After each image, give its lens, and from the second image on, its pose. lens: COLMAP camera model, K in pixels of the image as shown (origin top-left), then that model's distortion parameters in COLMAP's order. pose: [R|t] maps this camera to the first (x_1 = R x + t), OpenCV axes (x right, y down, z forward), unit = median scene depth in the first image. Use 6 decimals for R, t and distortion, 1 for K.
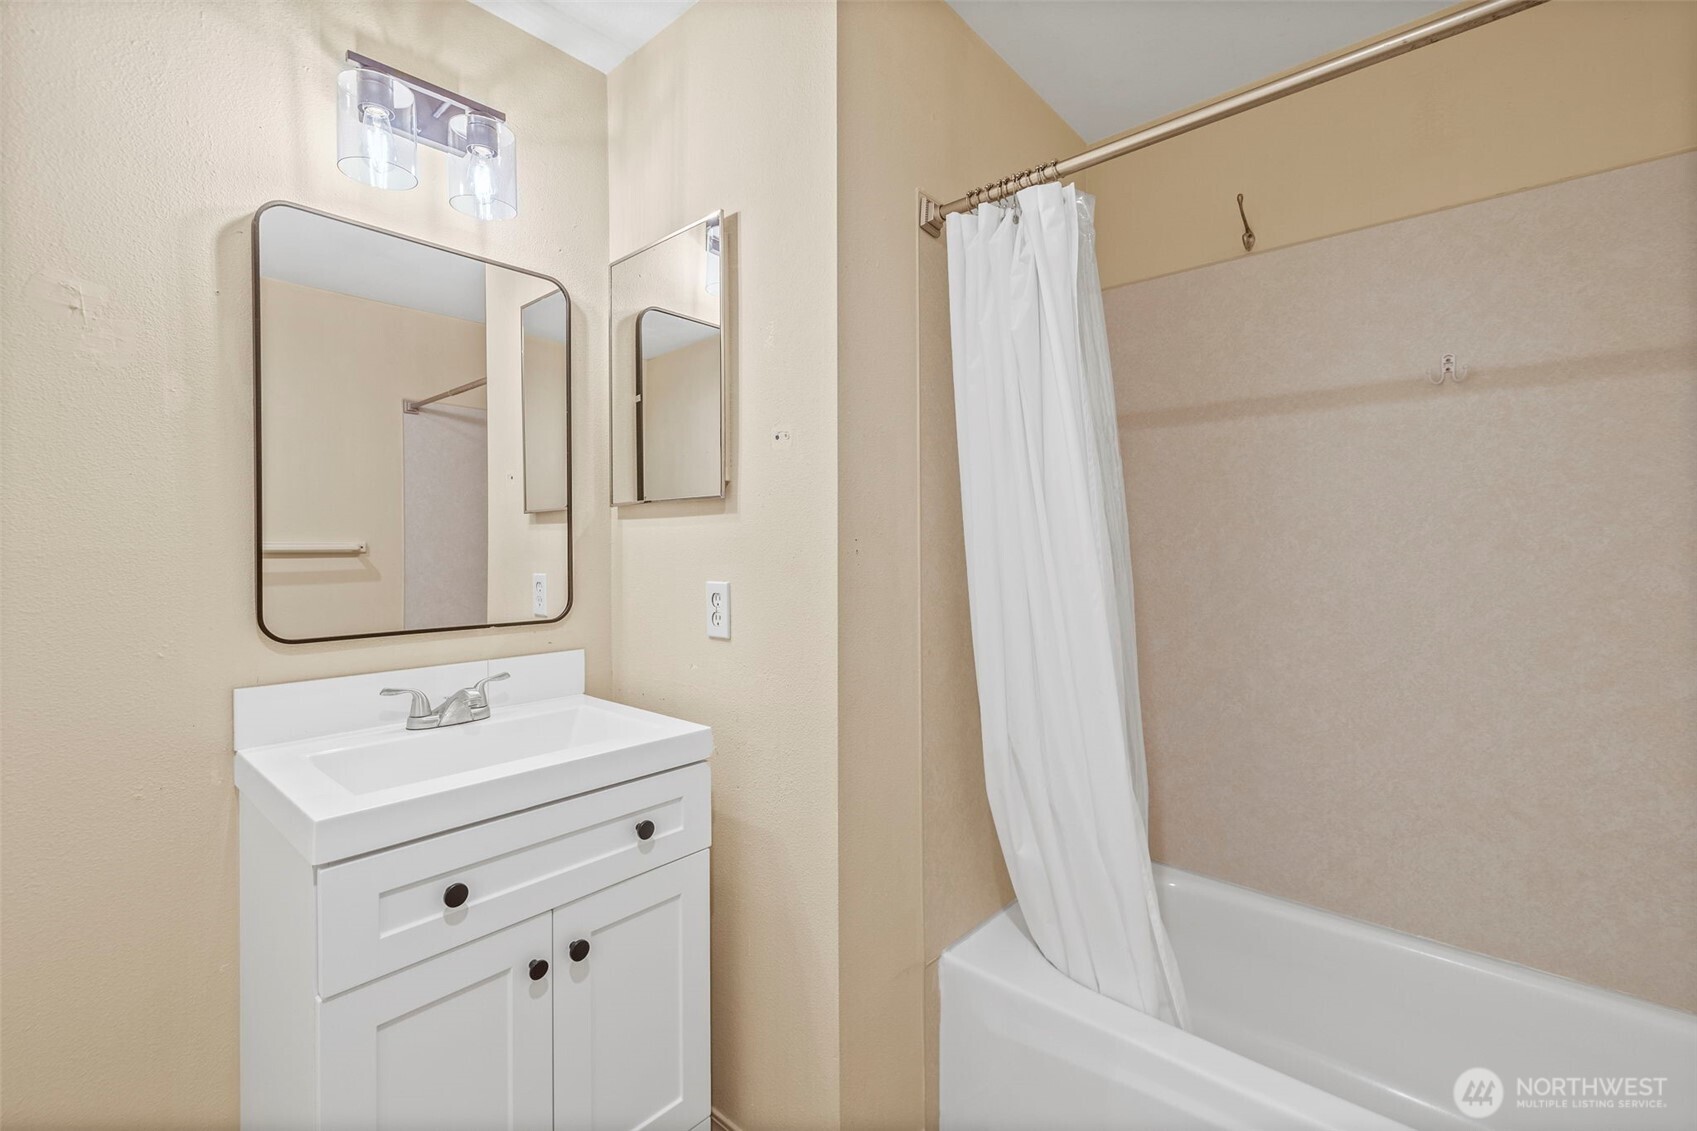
lens RADIAL K [[722.0, 0, 848.2], [0, 722.0, 559.9], [0, 0, 1]] dist [-0.002865, -0.000182]
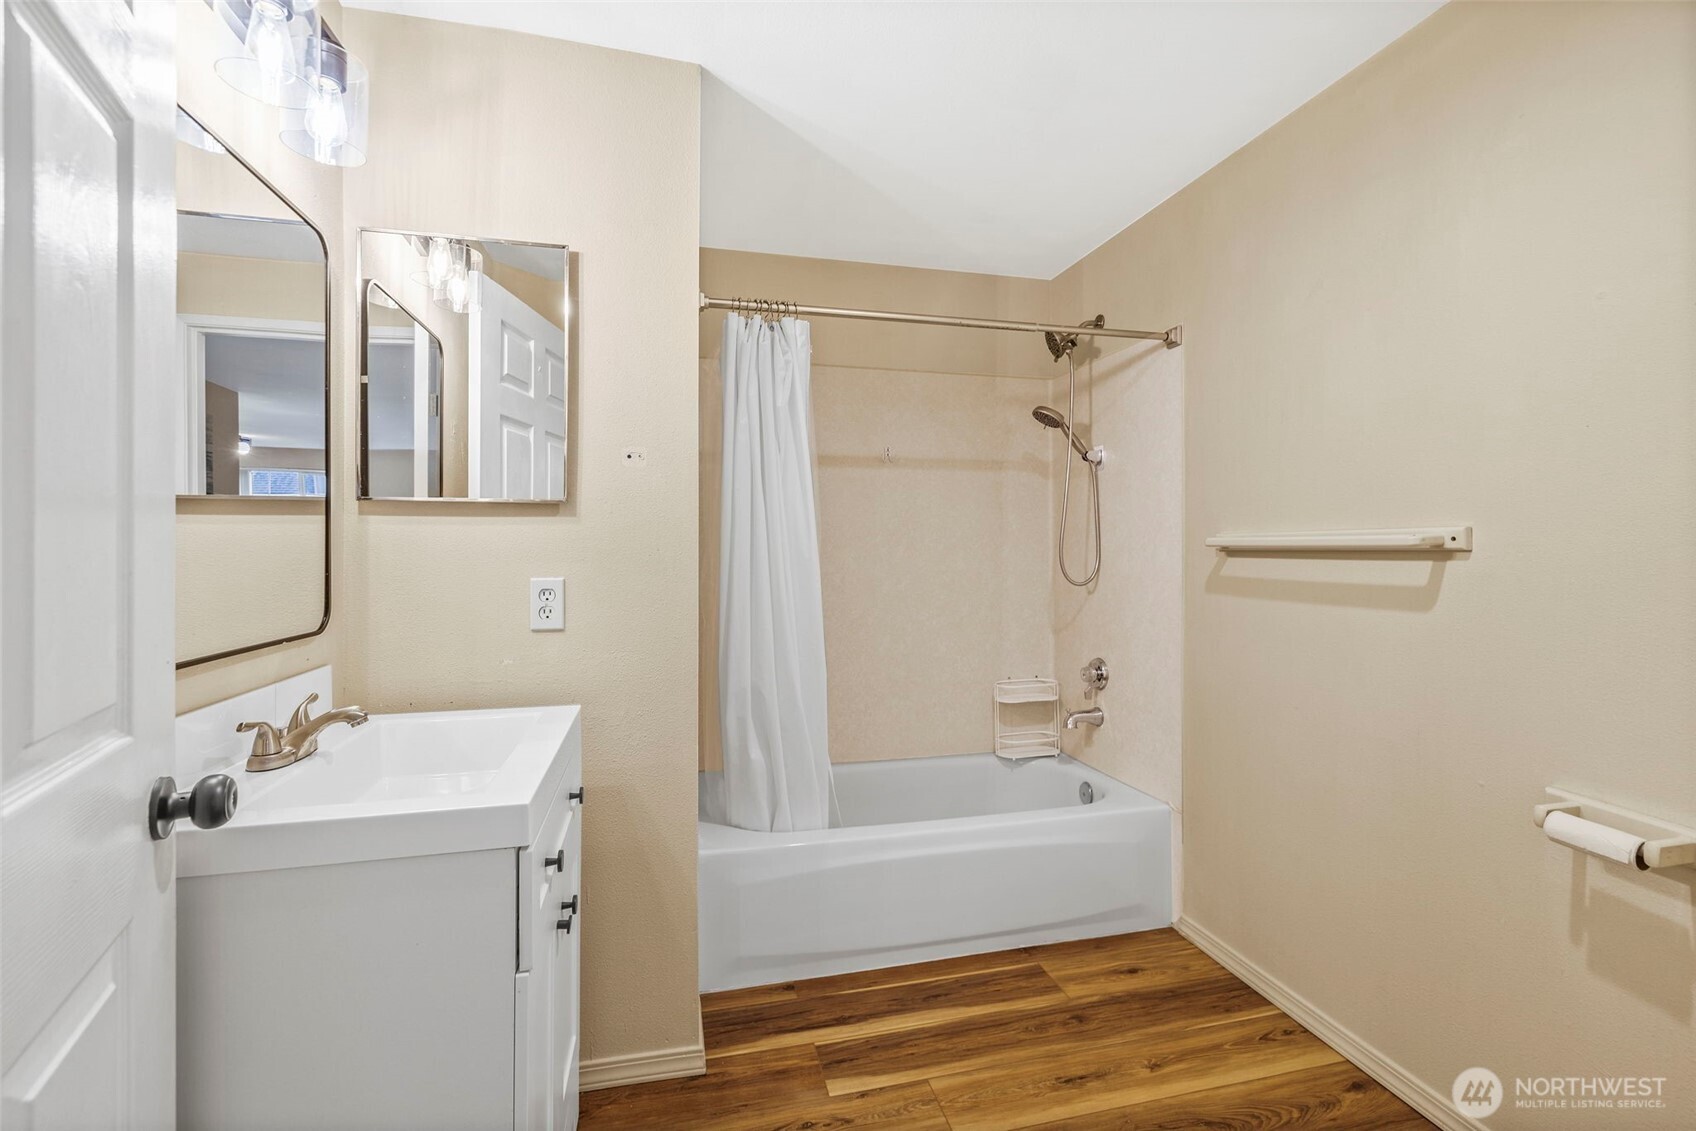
lens RADIAL K [[723.6, 0, 849.7], [0, 723.6, 568.1], [0, 0, 1]] dist [0.003007, -0.000006]
pose [[0.567661, -0.019703, 0.823027, -0.826723], [0.015363, 0.999793, 0.013339, 0.006801], [-0.823119, 0.005072, 0.567846, 0.003088]]
